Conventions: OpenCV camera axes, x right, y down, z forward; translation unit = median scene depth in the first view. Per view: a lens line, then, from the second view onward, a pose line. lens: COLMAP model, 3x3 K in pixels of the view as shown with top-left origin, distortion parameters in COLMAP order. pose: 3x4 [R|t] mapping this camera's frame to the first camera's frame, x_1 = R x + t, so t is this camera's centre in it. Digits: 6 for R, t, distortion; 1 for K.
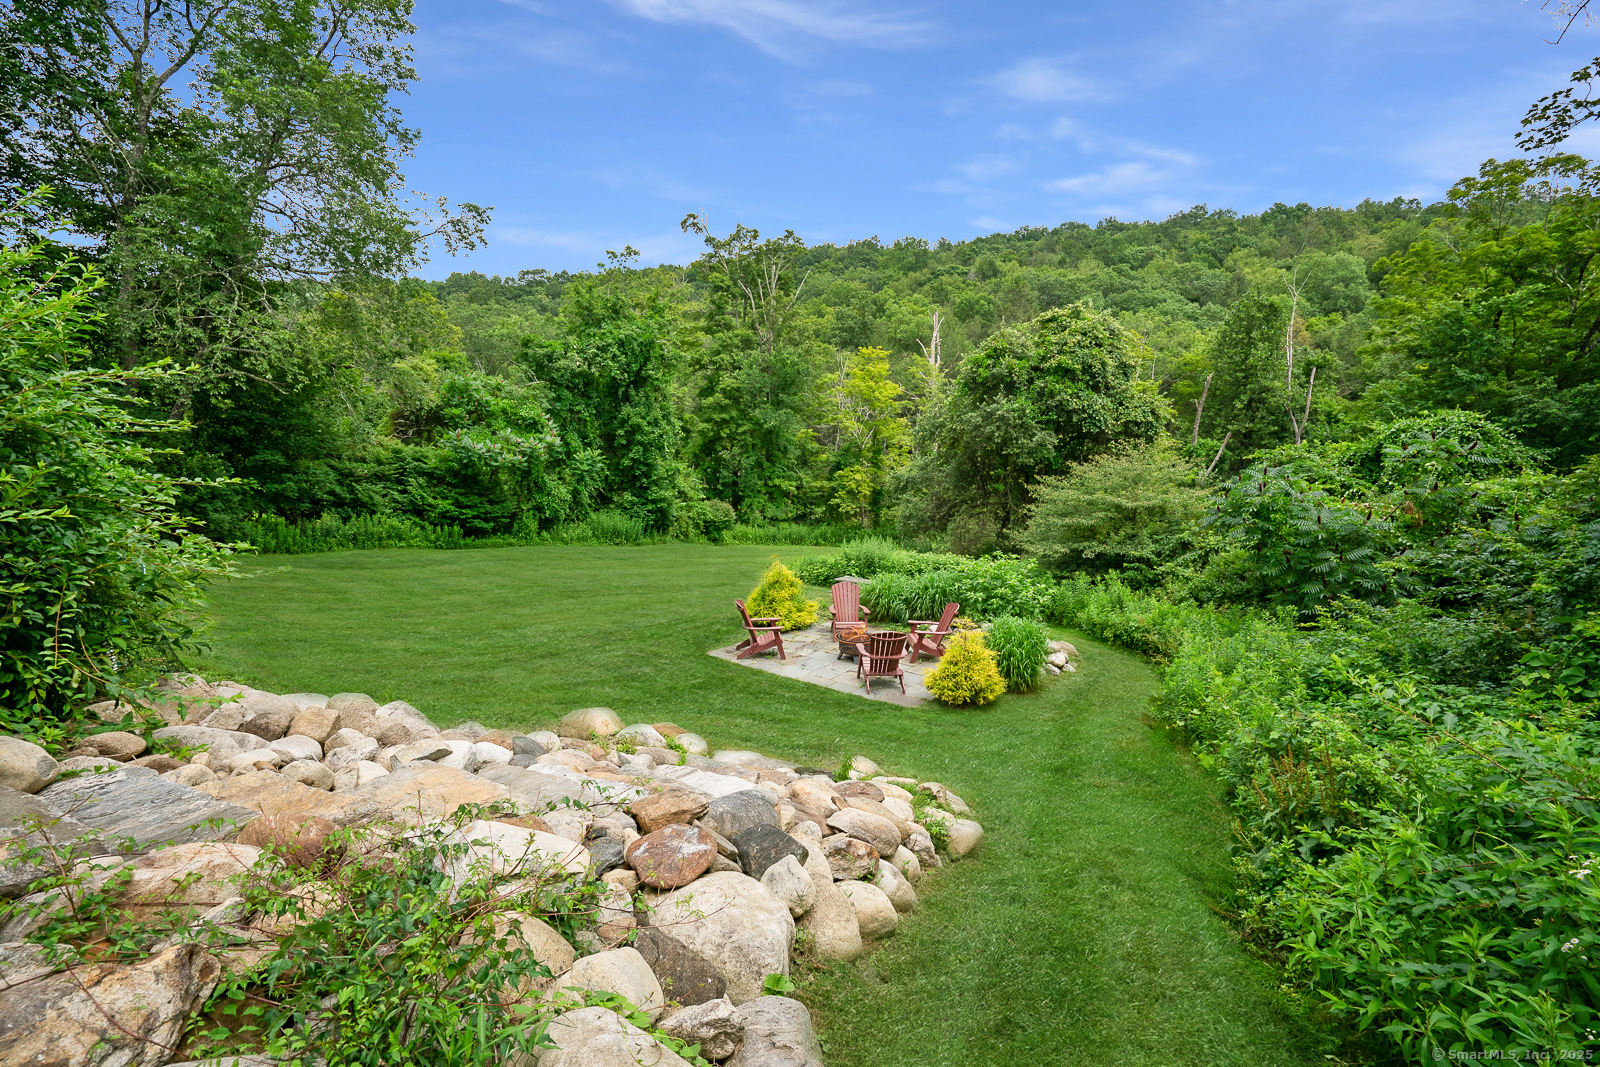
lens RADIAL K [[754.0, 0, 806.0], [0, 754.0, 487.2], [0, 0, 1]] dist [-0.003372, -0.000553]
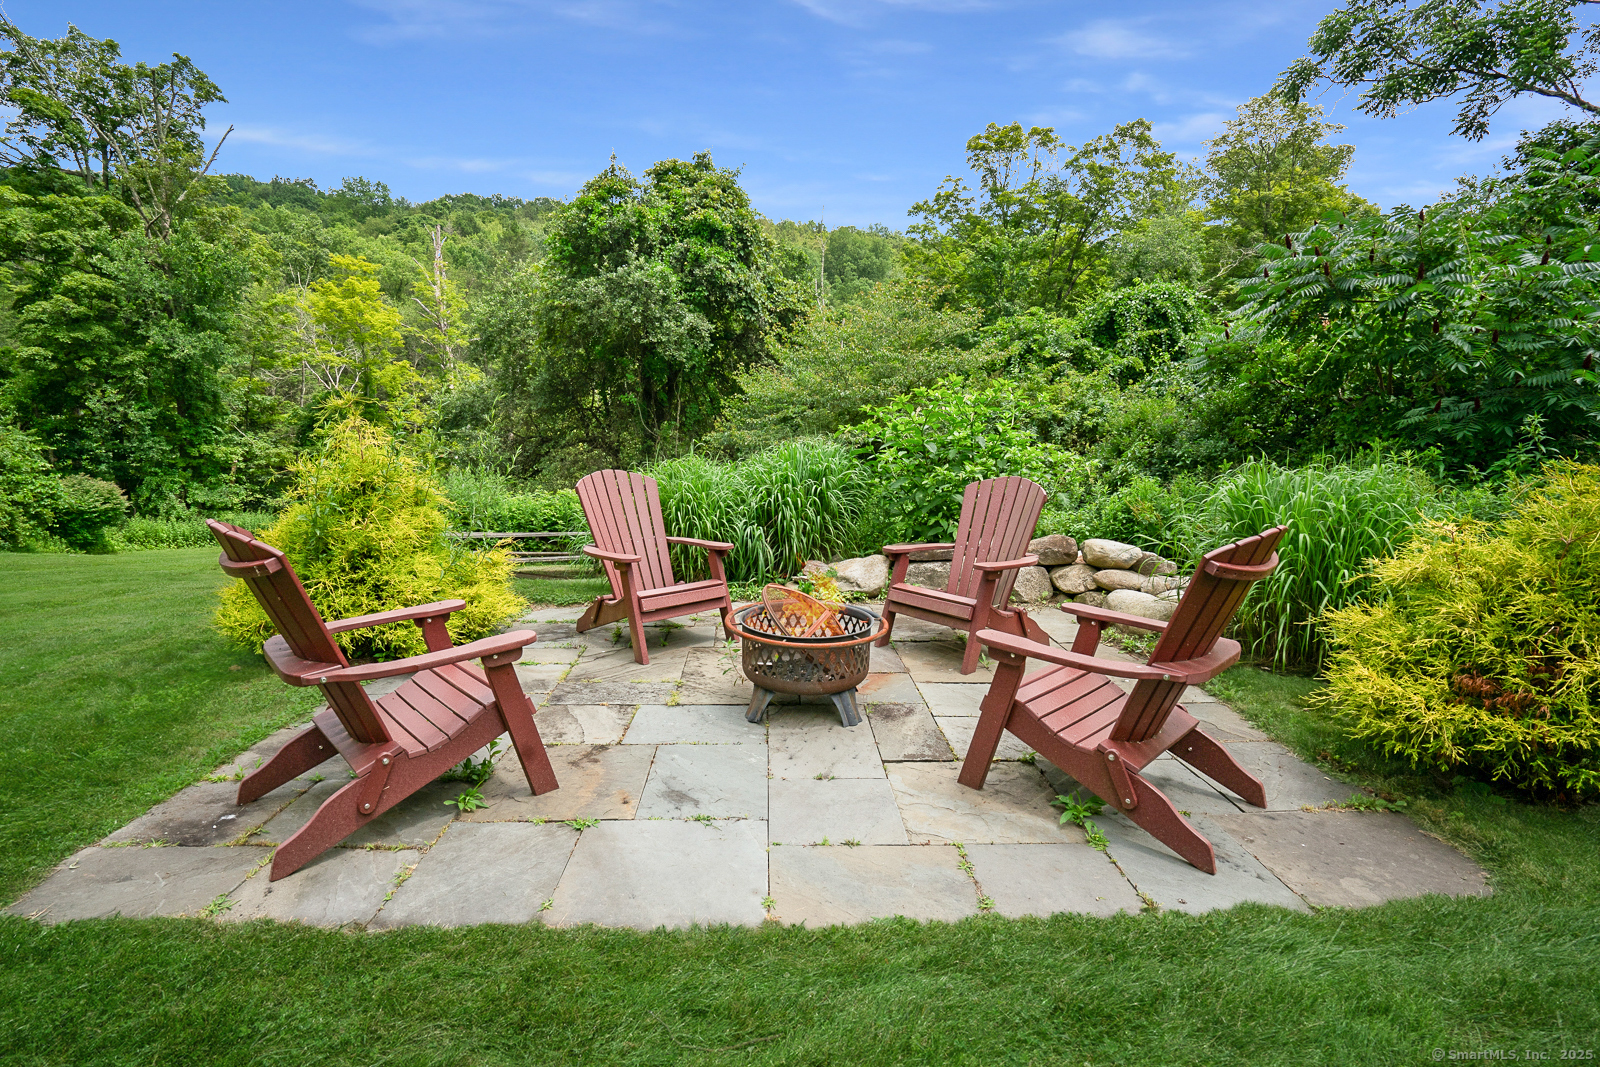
lens RADIAL K [[754.0, 0, 800.0], [0, 754.0, 533.5], [0, 0, 1]] dist [-0.071735, 0.034825]
pose [[0.790020, -0.097763, 0.605236, -0.026383], [0.054124, 0.994471, 0.089987, 0.043465], [-0.610688, -0.038333, 0.790943, 0.237904]]
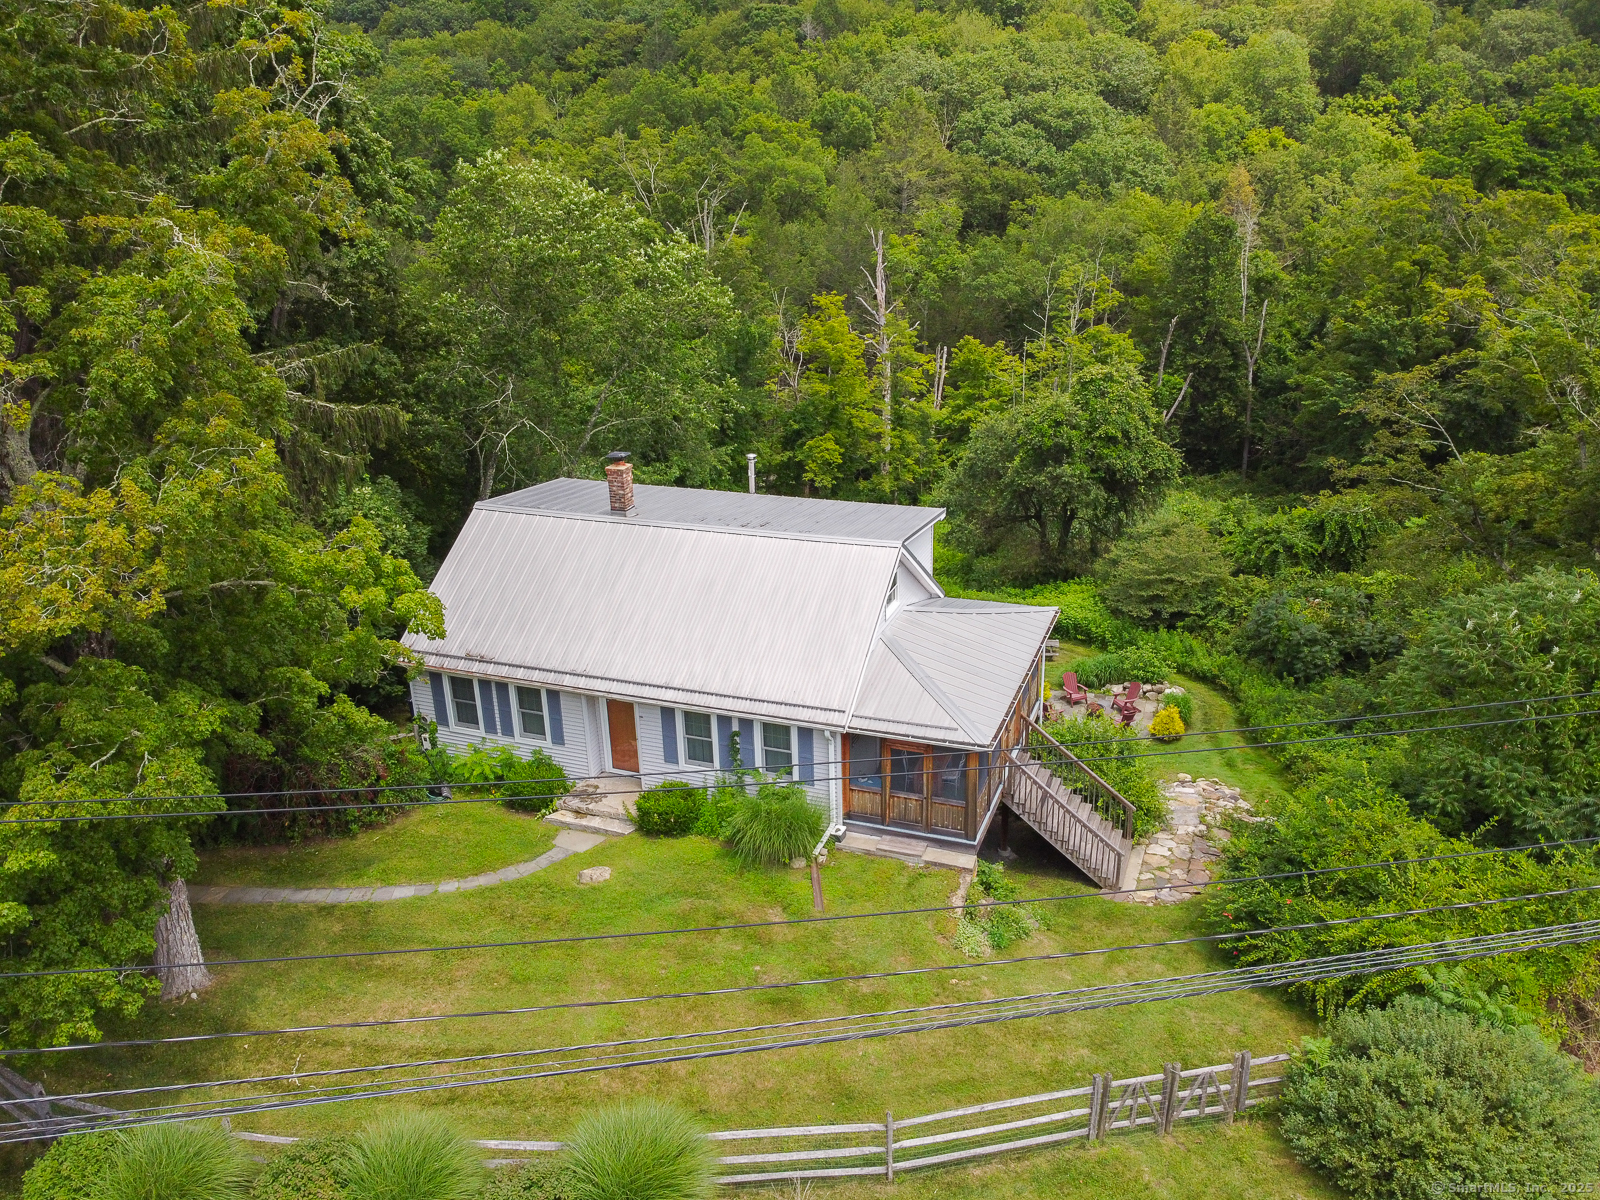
lens RADIAL K [[1147.0, 0, 800.0], [0, 1147.0, 600.0], [0, 0, 1]] dist [0.022015, -0.000222]
pose [[0.964683, -0.146840, 0.218690, -0.393174], [0.083100, 0.957465, 0.276324, -0.294001], [-0.249963, -0.248392, 0.935853, -0.477283]]
